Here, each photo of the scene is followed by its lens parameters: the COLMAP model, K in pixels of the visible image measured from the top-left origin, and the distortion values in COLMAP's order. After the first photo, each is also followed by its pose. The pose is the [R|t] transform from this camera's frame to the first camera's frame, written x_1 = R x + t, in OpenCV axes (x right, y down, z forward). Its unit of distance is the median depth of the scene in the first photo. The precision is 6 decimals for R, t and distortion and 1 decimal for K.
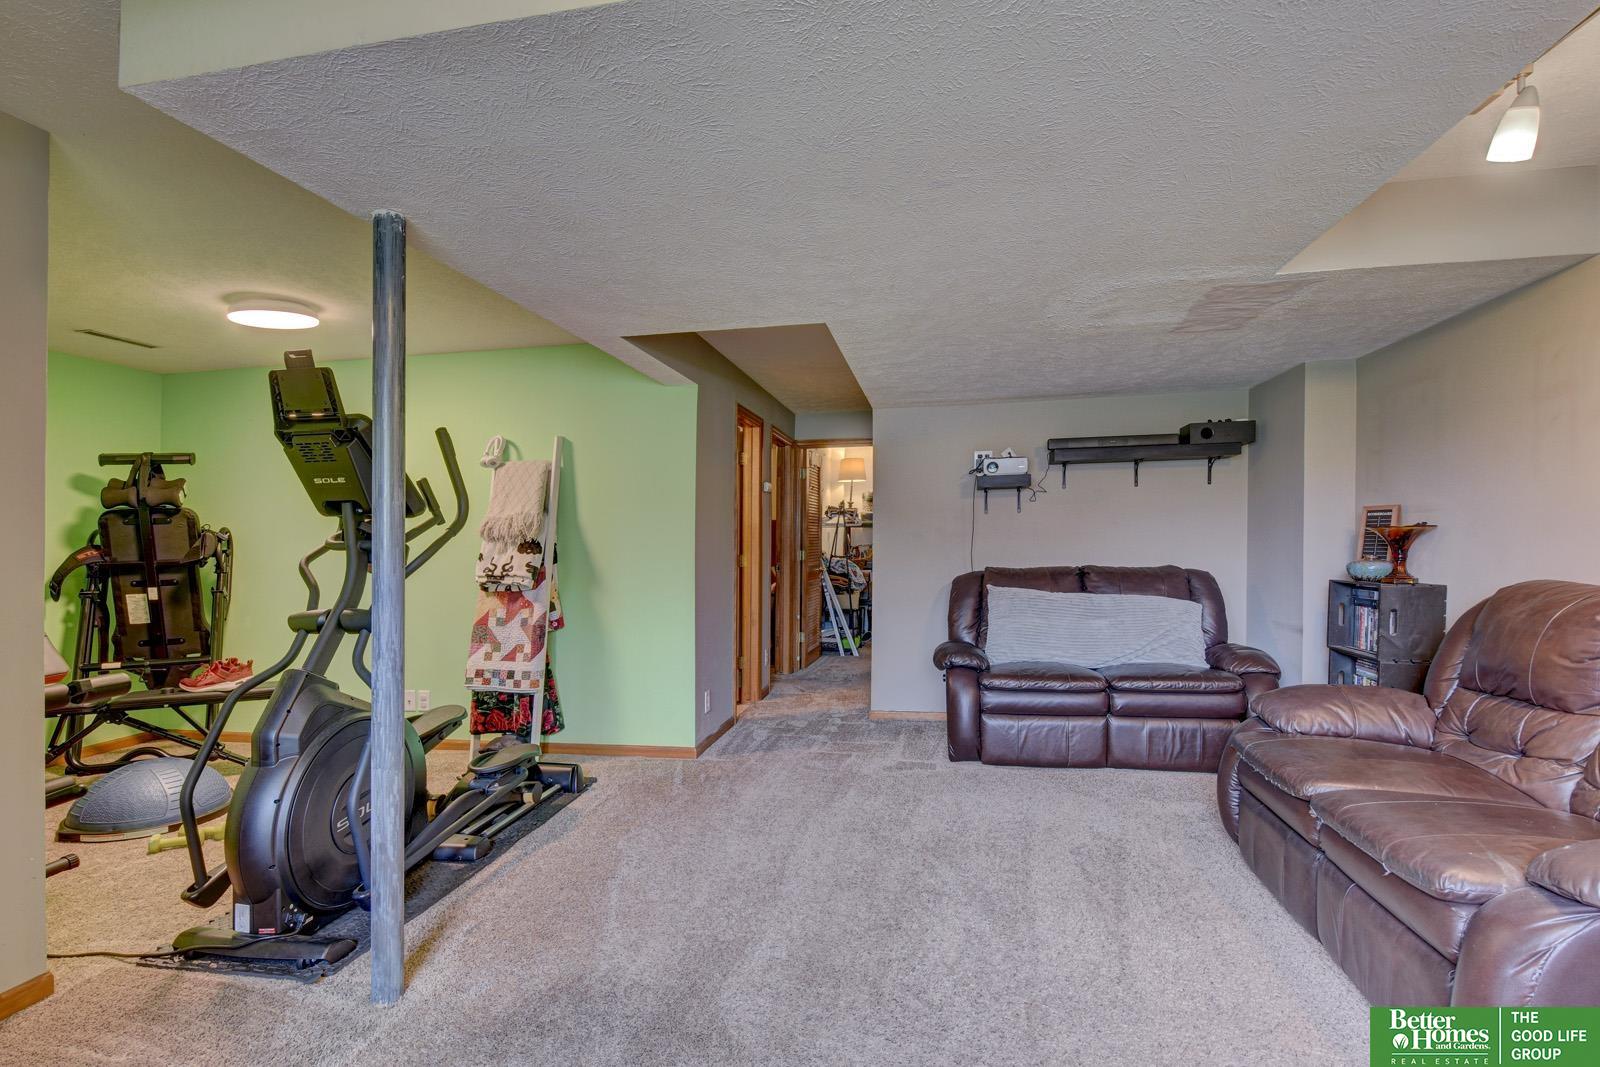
lens RADIAL K [[782.5, 0, 802.0], [0, 782.5, 541.8], [0, 0, 1]] dist [-0.015362, -0.000556]
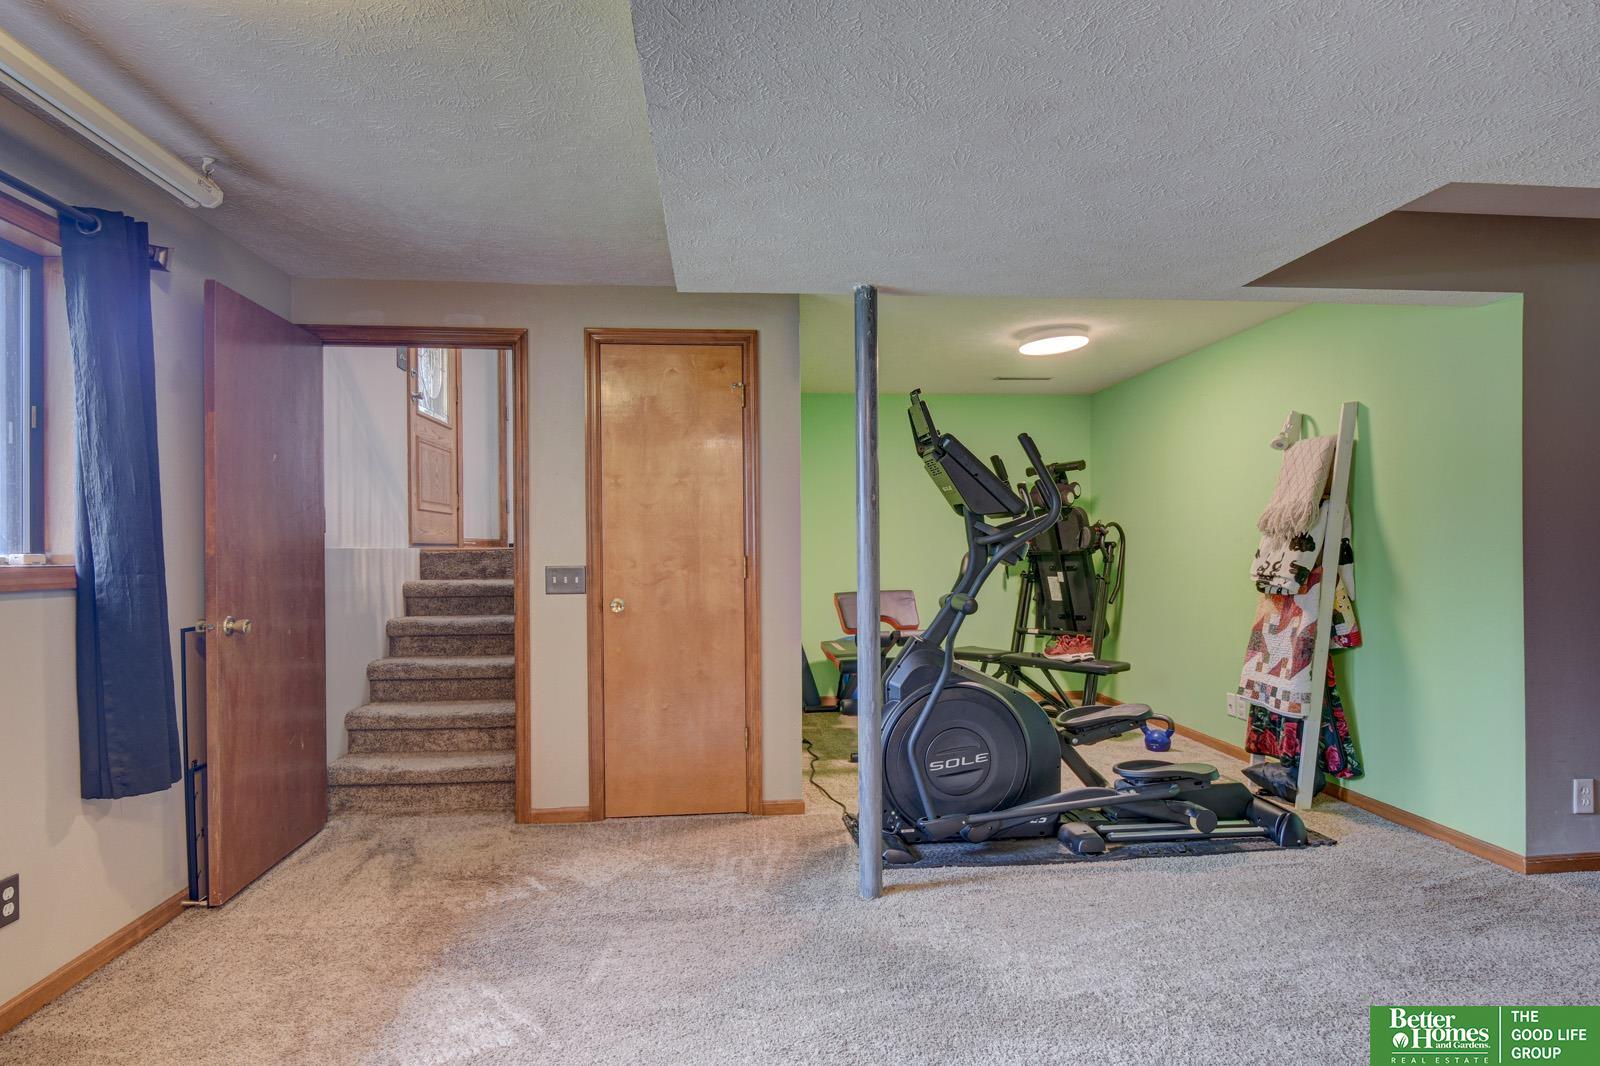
lens RADIAL K [[861.1, 0, 803.5], [0, 861.1, 536.0], [0, 0, 1]] dist [0.006285, 0.000712]
pose [[0.288259, 0.004799, -0.957540, 0.377173], [0.001400, 0.999984, 0.005434, -0.006257], [0.957551, -0.002907, 0.288248, 0.229796]]
